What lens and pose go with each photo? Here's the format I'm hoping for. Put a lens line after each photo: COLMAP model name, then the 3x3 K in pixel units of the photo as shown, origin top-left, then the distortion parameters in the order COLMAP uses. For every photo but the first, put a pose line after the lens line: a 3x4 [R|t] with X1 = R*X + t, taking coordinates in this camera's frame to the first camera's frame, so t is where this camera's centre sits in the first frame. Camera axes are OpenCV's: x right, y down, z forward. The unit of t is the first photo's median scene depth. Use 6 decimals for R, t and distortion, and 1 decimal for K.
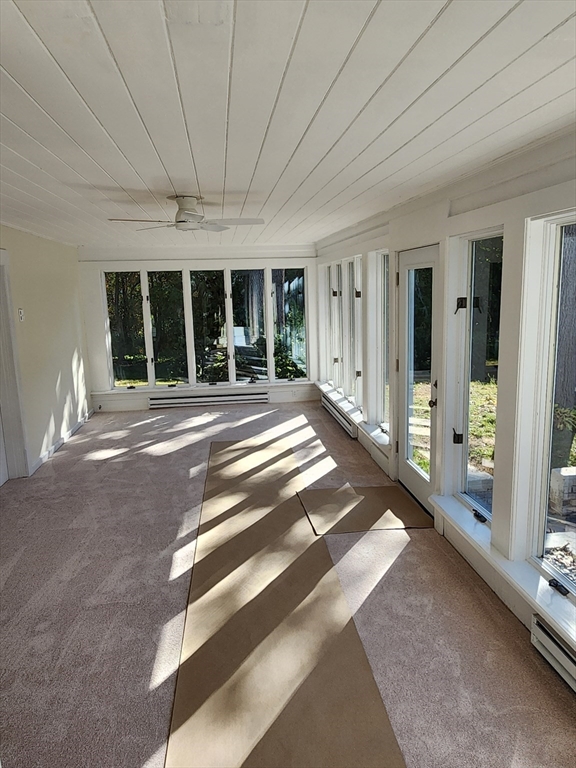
lens RADIAL K [[520.5, 0, 286.9], [0, 520.5, 380.1], [0, 0, 1]] dist [0.003688, -0.000855]
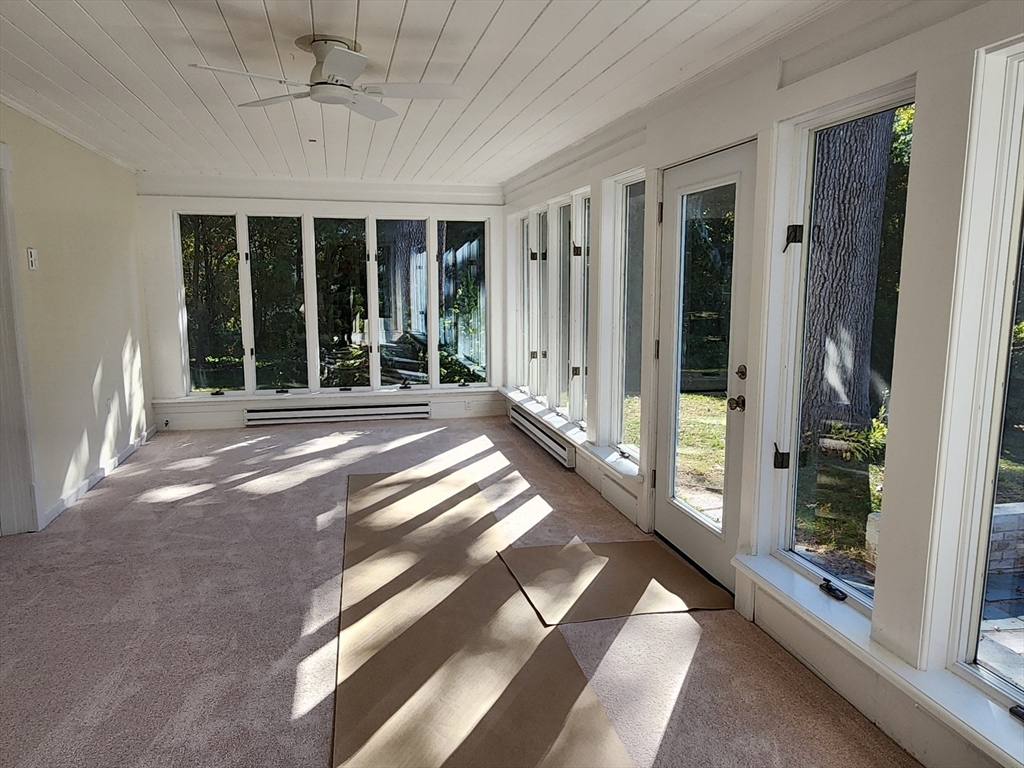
lens RADIAL K [[694.0, 0, 501.8], [0, 694.0, 383.8], [0, 0, 1]] dist [0.003688, -0.000855]
pose [[0.994656, 0.013375, 0.102374, -0.050323], [-0.010693, 0.999586, -0.026703, 0.030657], [-0.102689, 0.025466, 0.994388, 0.143928]]
